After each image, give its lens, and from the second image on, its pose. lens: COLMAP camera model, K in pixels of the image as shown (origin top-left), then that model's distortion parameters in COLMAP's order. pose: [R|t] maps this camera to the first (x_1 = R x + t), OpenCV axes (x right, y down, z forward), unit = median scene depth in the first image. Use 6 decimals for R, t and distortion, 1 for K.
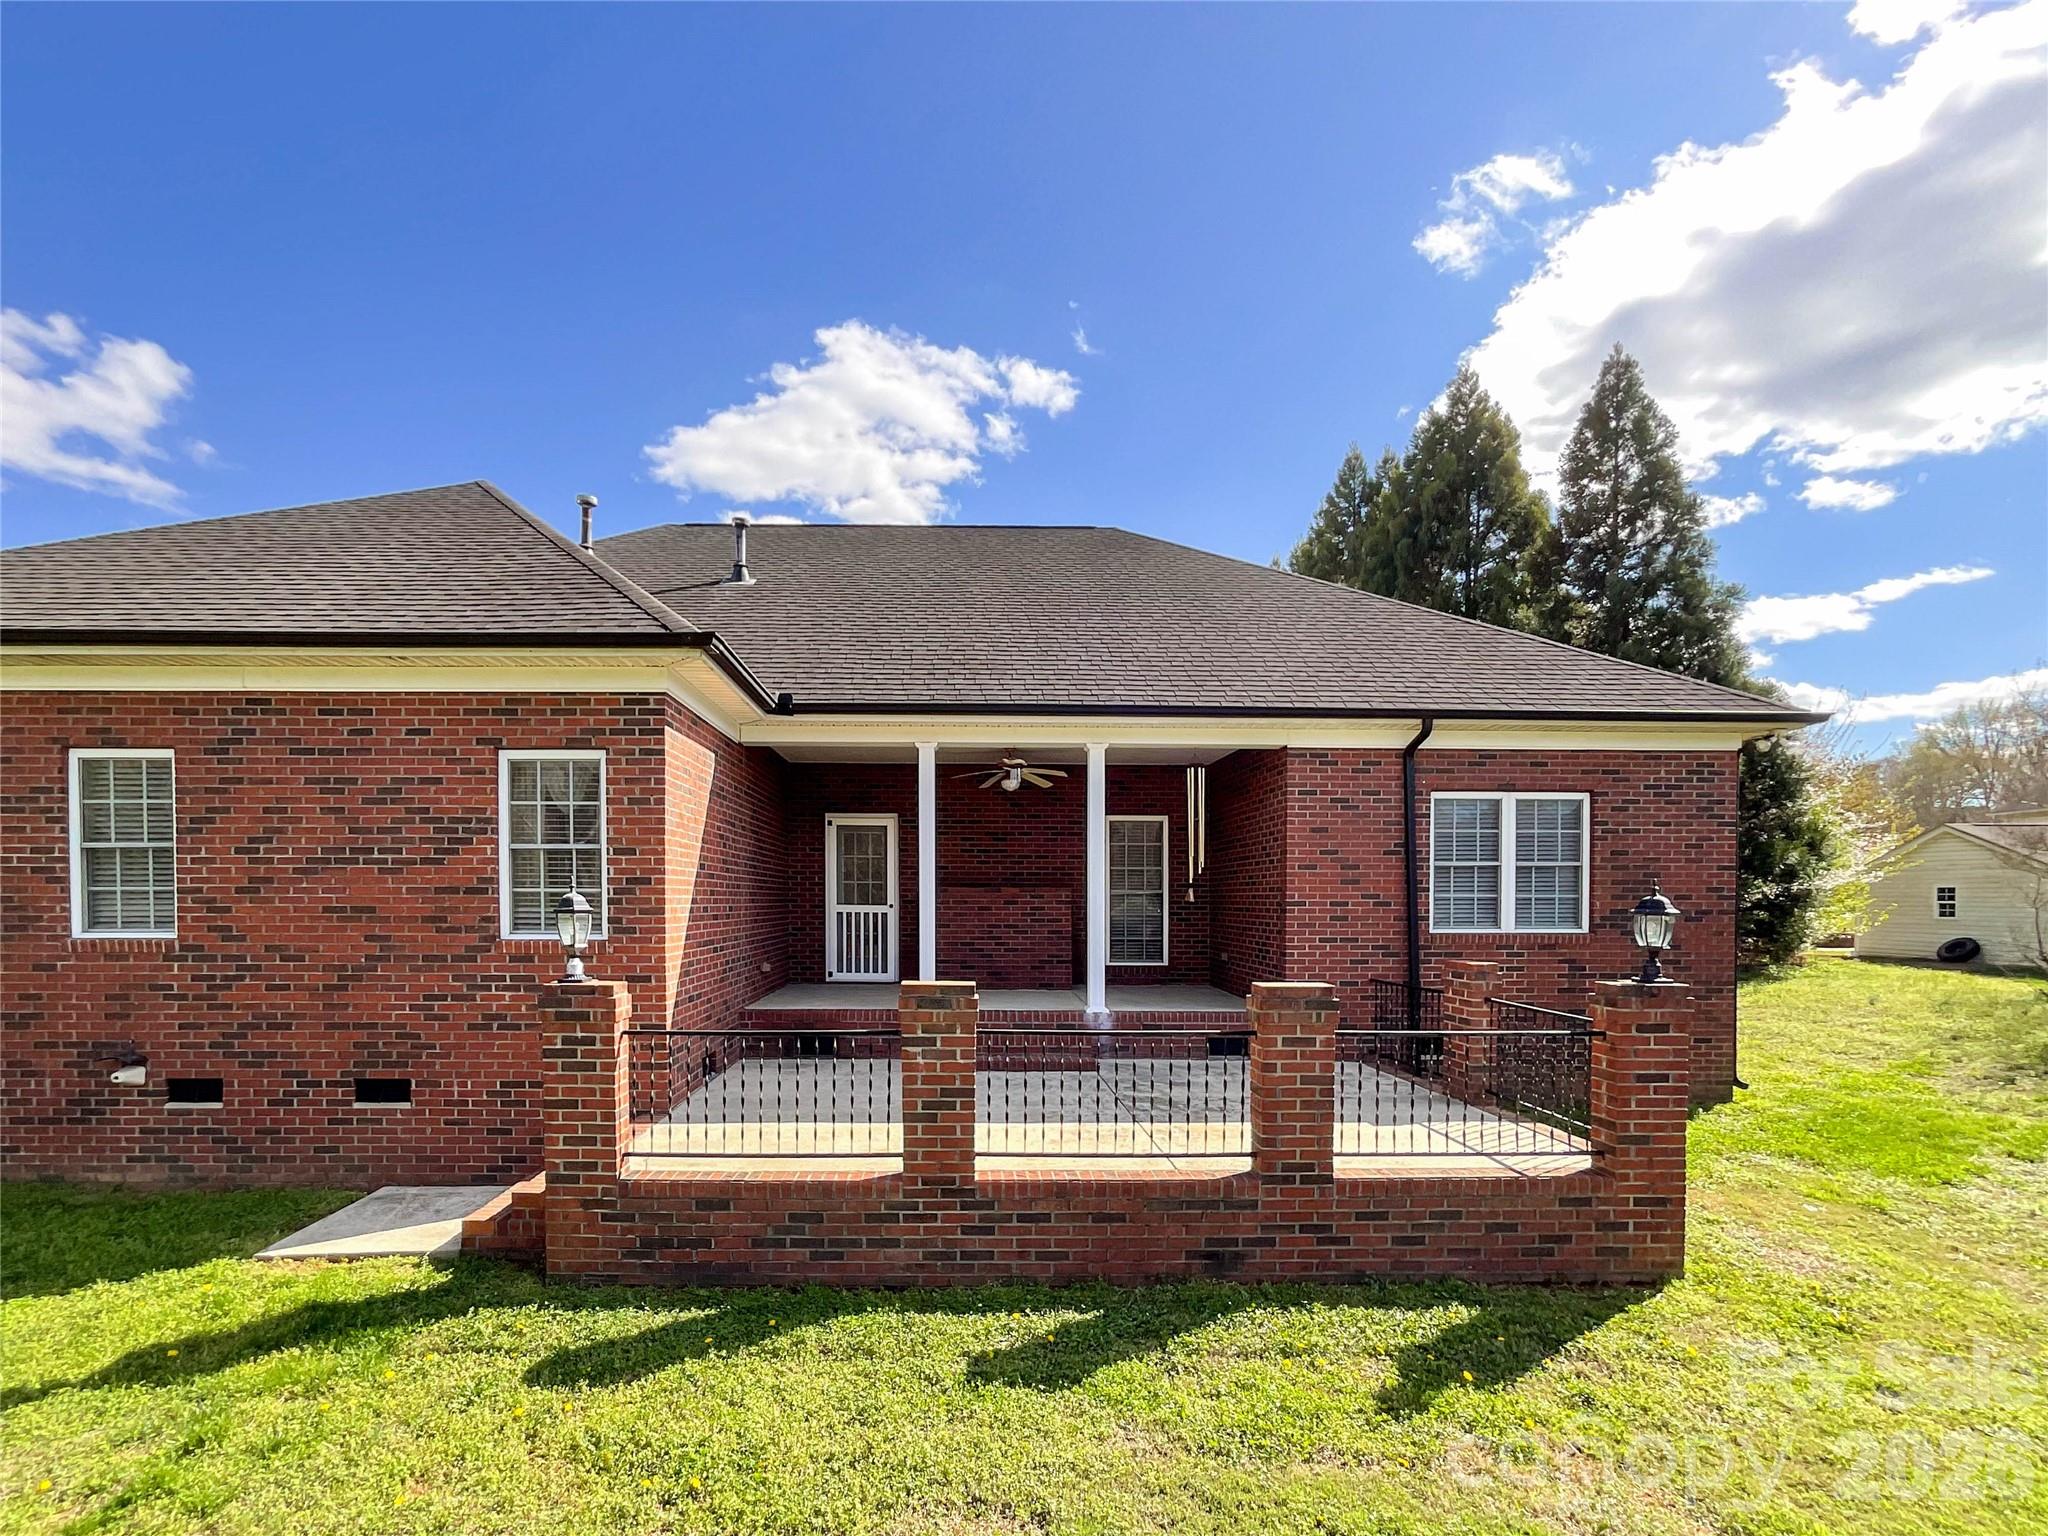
lens RADIAL K [[924.5, 0, 1020.9], [0, 924.5, 914.9], [0, 0, 1]] dist [-0.013415, 0.000100]
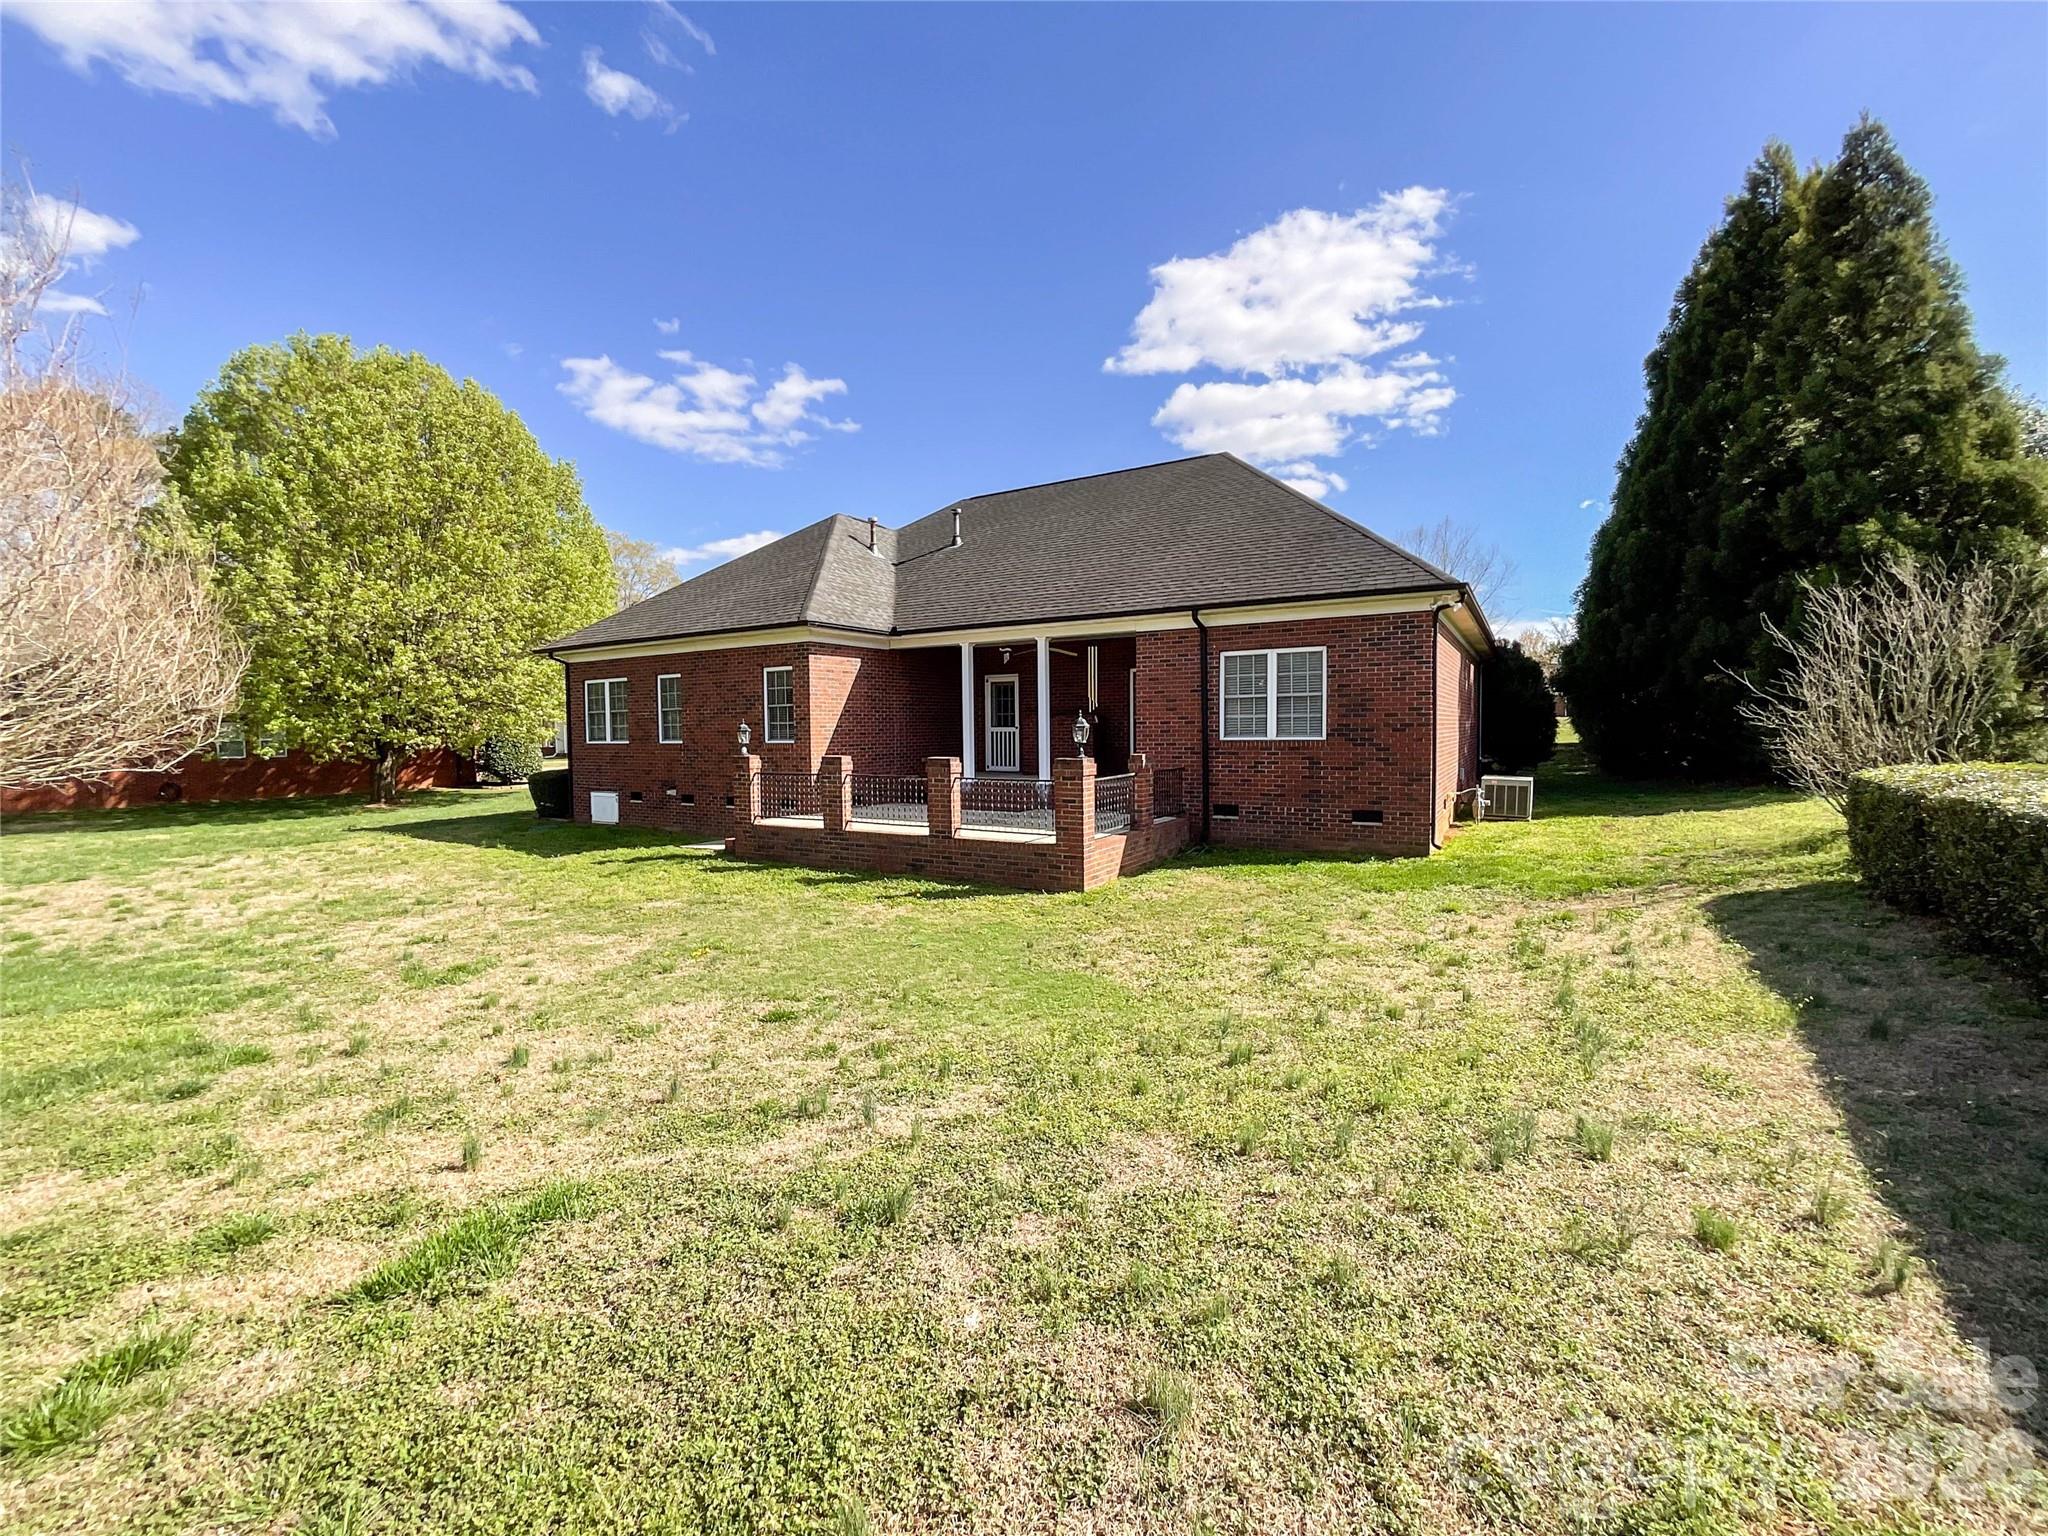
lens RADIAL K [[853.9, 0, 1026.2], [0, 853.9, 758.3], [0, 0, 1]] dist [-0.017524, 0.000369]
pose [[0.844042, 0.006133, -0.536242, 0.960497], [0.006547, 0.999742, 0.021739, 0.017048], [0.536237, -0.021859, 0.843784, -0.439934]]
